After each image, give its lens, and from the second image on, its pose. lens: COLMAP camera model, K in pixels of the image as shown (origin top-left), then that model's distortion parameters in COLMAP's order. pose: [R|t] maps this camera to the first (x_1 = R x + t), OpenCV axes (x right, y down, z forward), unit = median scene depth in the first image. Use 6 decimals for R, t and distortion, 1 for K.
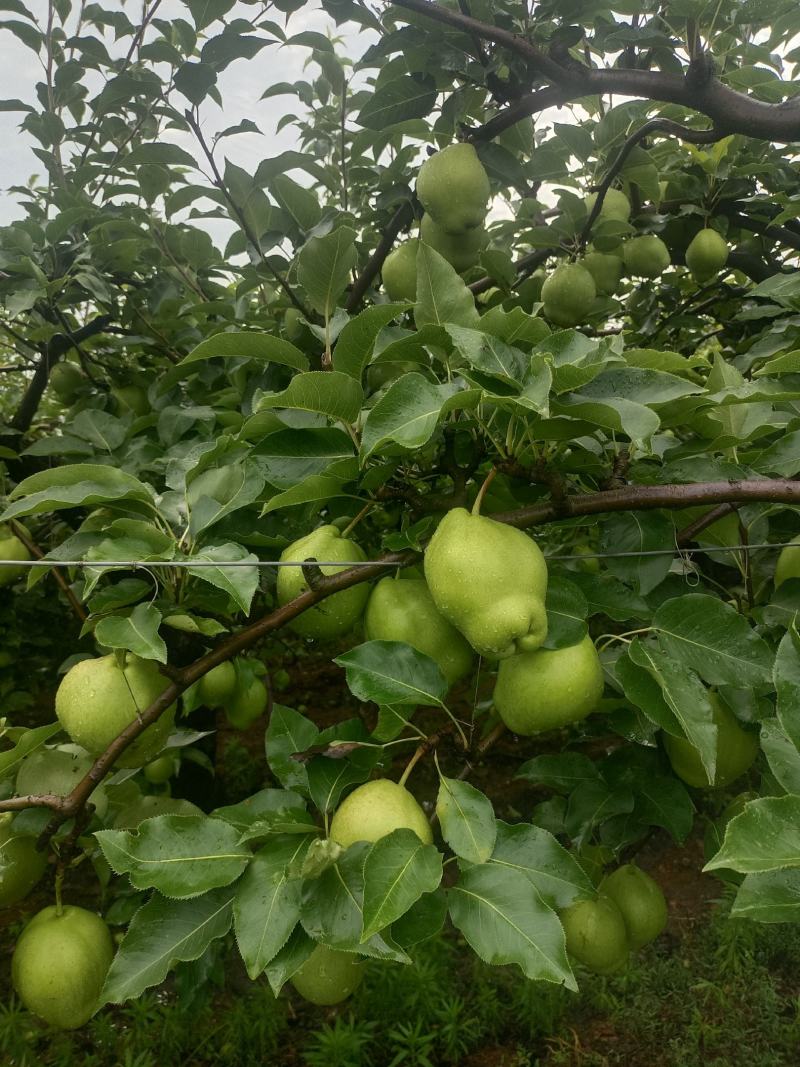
lens RADIAL K [[801.9, 0, 428.0], [0, 801.9, 533.1], [0, 0, 1]] dist [0.035774, -0.083541]
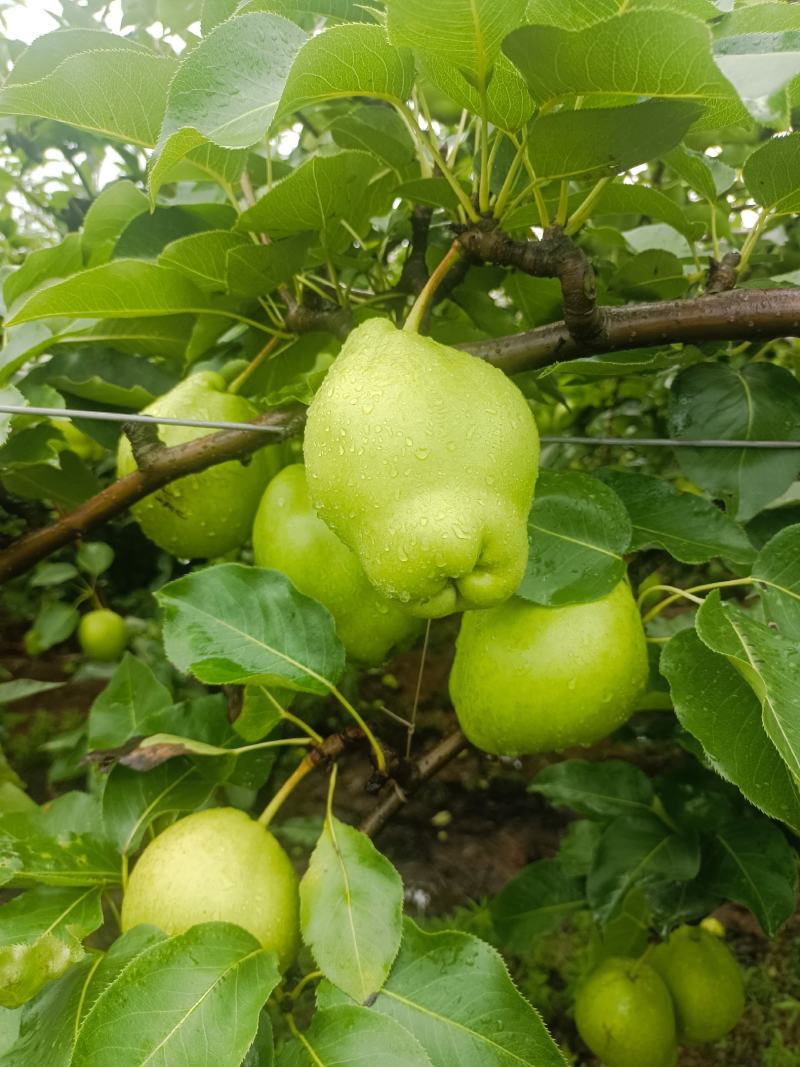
lens RADIAL K [[801.9, 0, 428.0], [0, 801.9, 533.1], [0, 0, 1]] dist [0.035774, -0.083541]
pose [[0.988421, 0.068183, -0.135557, 0.143241], [-0.057624, 0.995100, 0.080348, 0.059488], [0.140371, -0.071607, 0.987506, 0.471149]]
